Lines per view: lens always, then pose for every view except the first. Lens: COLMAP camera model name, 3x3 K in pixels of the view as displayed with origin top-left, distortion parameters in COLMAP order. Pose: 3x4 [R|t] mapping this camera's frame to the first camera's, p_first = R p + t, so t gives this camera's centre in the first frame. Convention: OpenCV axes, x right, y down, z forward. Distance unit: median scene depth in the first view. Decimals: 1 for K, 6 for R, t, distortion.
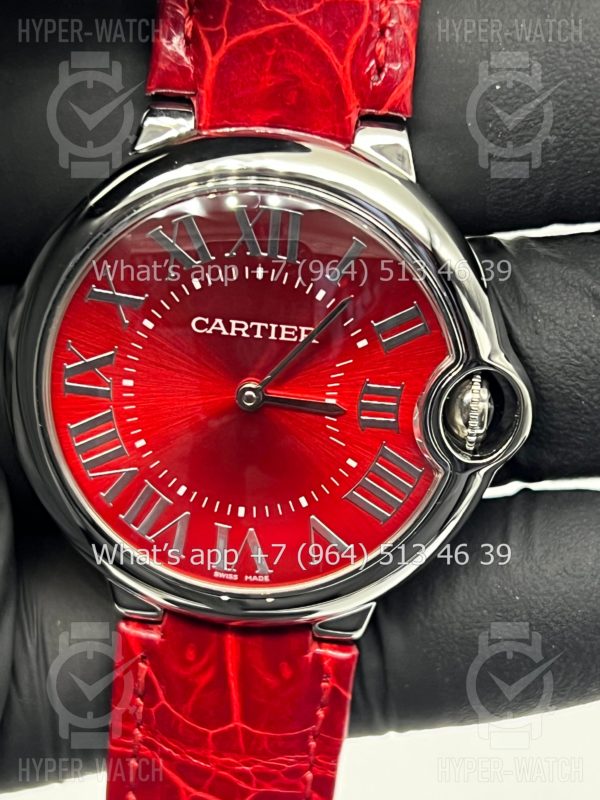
lens RADIAL K [[2134.0, 0, 300.0], [0, 2134.0, 400.0], [0, 0, 1]] dist [0.580050, -0.391333]
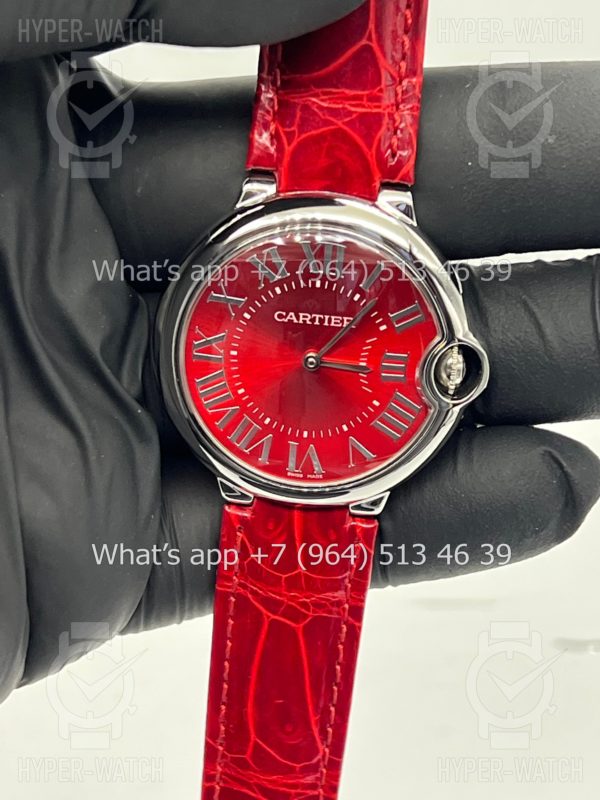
lens RADIAL K [[2049.3, 0, 300.0], [0, 2049.3, 400.0], [0, 0, 1]] dist [0.589570, 8.400872]
pose [[0.999827, -0.006057, 0.017606, -0.058619], [0.005342, 0.999170, 0.040383, -0.034283], [-0.017836, -0.040282, 0.999029, -0.511259]]
